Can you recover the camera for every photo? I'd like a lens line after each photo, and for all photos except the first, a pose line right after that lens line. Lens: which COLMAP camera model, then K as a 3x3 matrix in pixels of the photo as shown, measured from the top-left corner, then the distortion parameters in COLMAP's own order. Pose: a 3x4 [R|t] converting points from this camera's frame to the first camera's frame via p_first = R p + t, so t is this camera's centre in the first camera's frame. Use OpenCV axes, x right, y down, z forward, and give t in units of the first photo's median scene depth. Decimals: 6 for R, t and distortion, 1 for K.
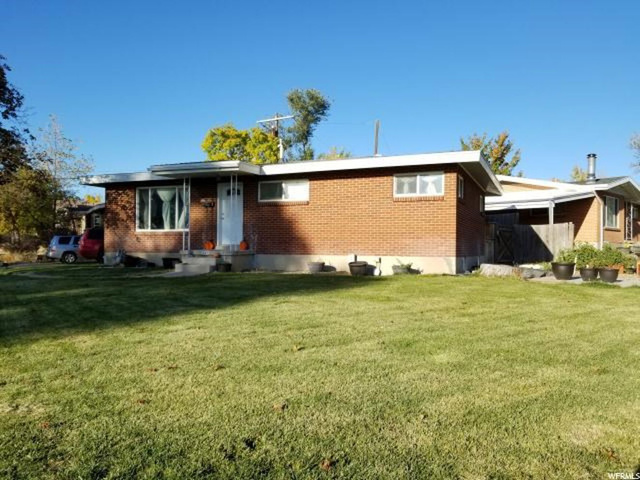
lens RADIAL K [[498.8, 0, 320.0], [0, 498.8, 240.0], [0, 0, 1]] dist [0.096874, -0.160939]
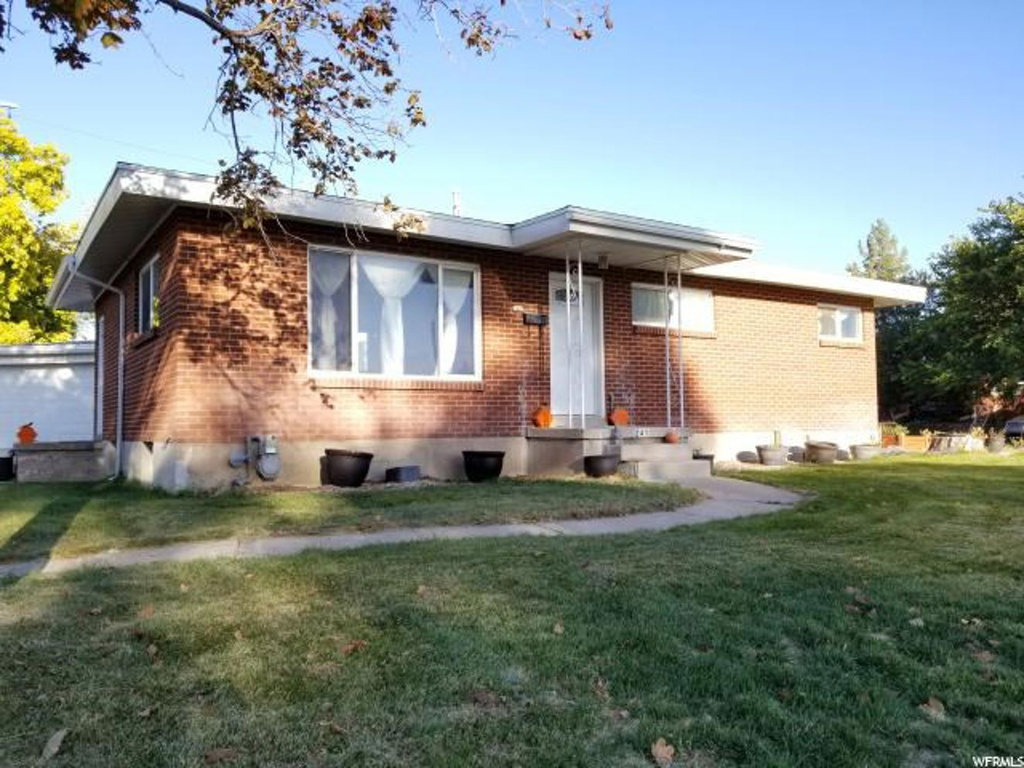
lens RADIAL K [[798.0, 0, 512.0], [0, 798.0, 384.0], [0, 0, 1]] dist [0.096874, -0.160939]
pose [[0.552699, 0.029542, 0.832857, -0.789911], [-0.002330, 0.999422, -0.033904, 0.006080], [-0.833378, 0.016798, 0.552449, 0.648134]]
